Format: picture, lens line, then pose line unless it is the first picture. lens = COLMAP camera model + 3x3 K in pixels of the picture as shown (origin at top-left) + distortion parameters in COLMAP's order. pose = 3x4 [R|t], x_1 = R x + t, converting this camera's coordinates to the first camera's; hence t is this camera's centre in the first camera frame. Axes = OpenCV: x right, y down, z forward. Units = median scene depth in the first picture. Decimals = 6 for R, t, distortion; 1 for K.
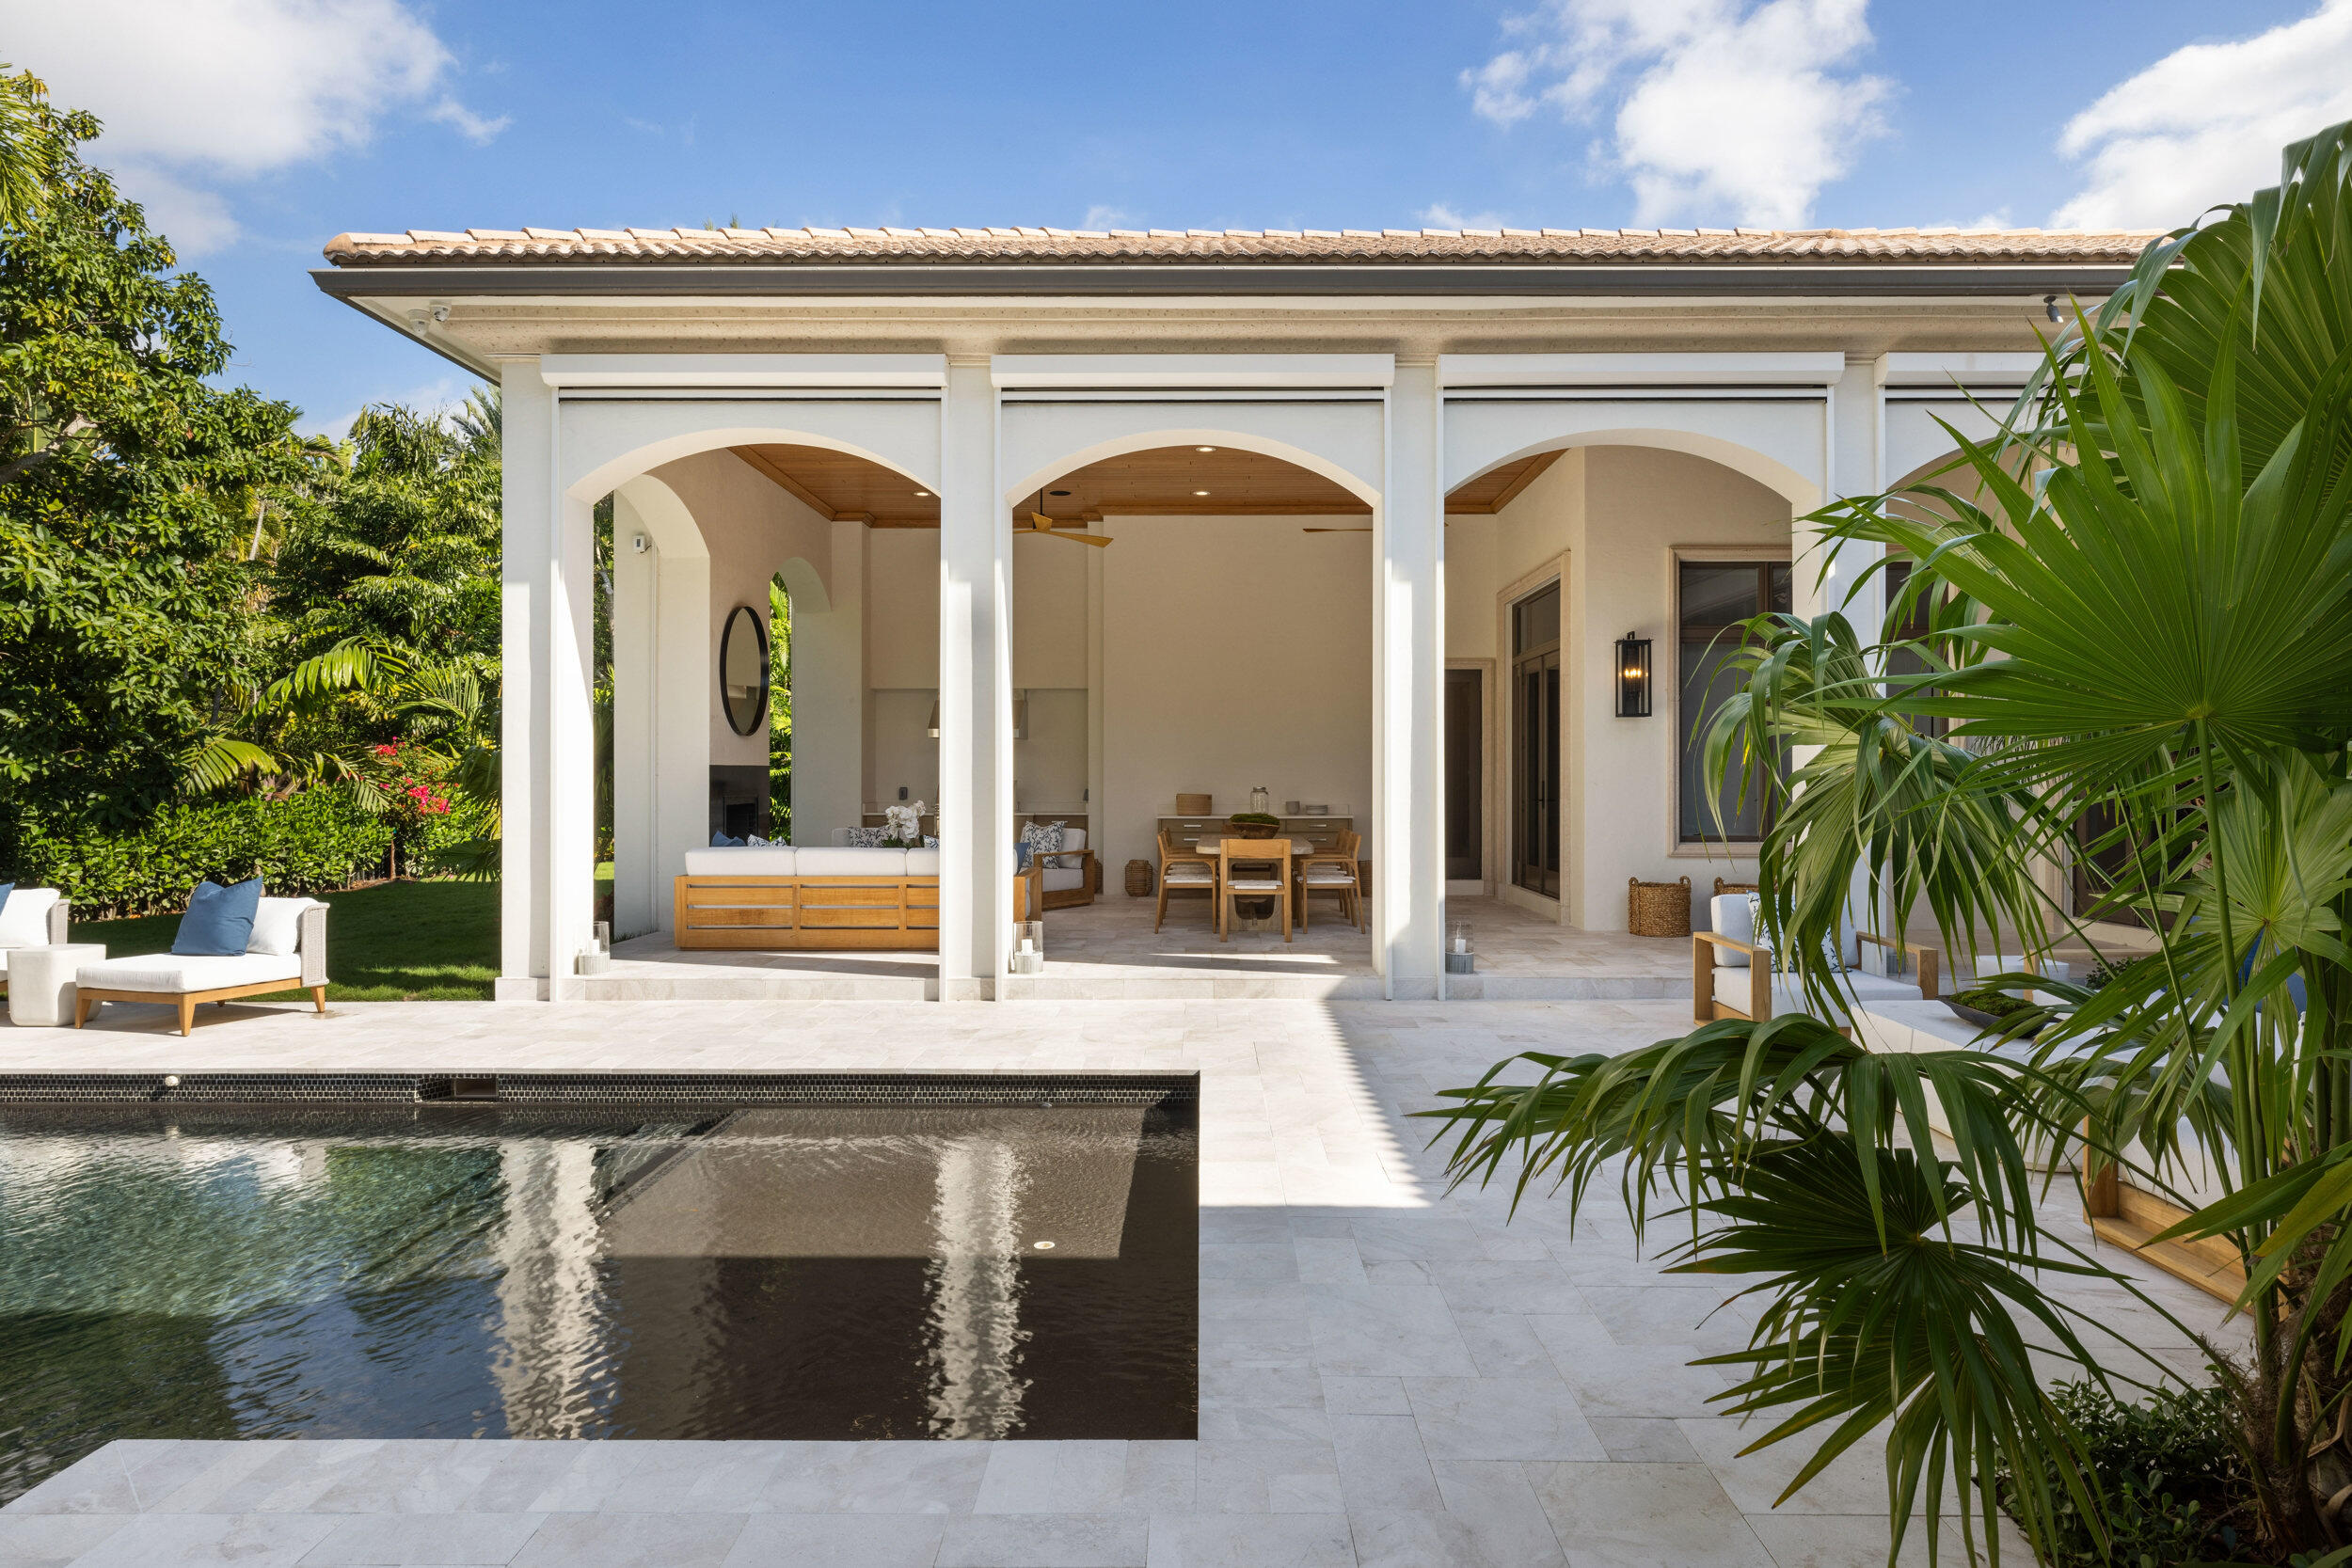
lens RADIAL K [[1349.0, 0, 1176.1], [0, 1349.0, 778.1], [0, 0, 1]] dist [0.003243, 0.000352]
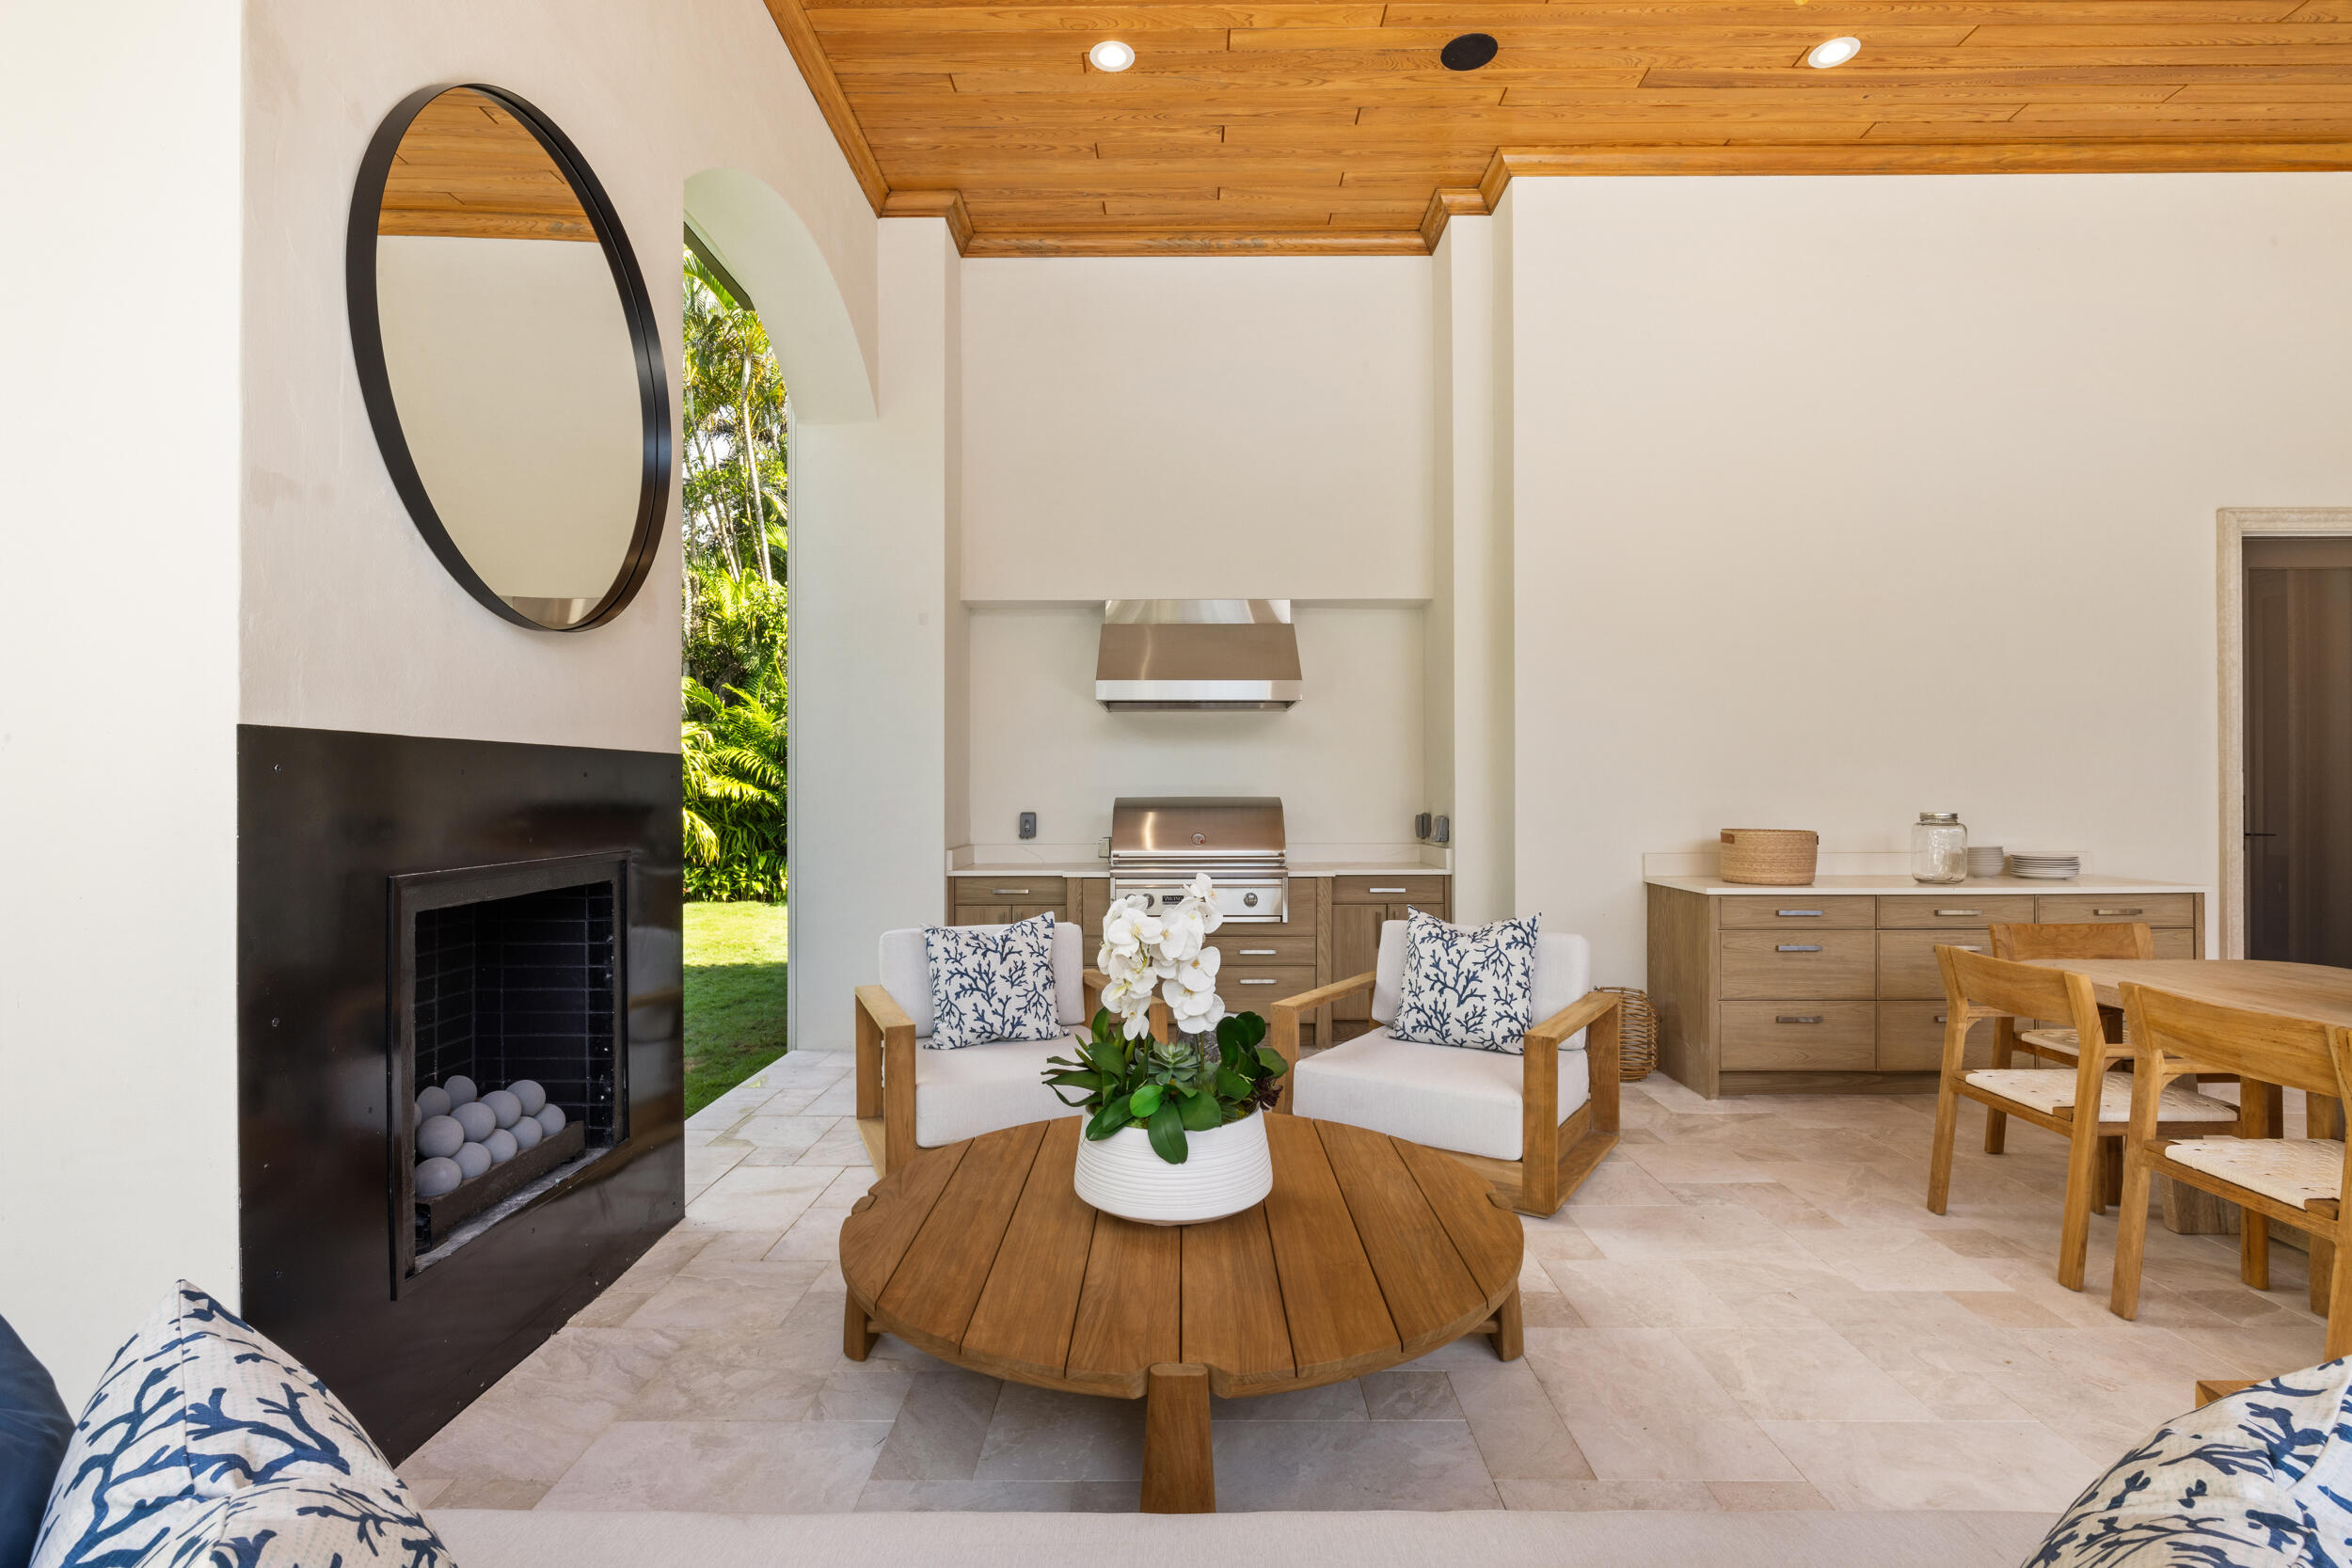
lens RADIAL K [[1096.6, 0, 1180.6], [0, 1096.6, 789.1], [0, 0, 1]] dist [-0.012566, 0.000150]
pose [[0.999772, -0.002061, 0.021236, -0.160366], [0.002117, 0.999994, -0.002612, -0.000304], [-0.021230, 0.002657, 0.999771, 0.625816]]
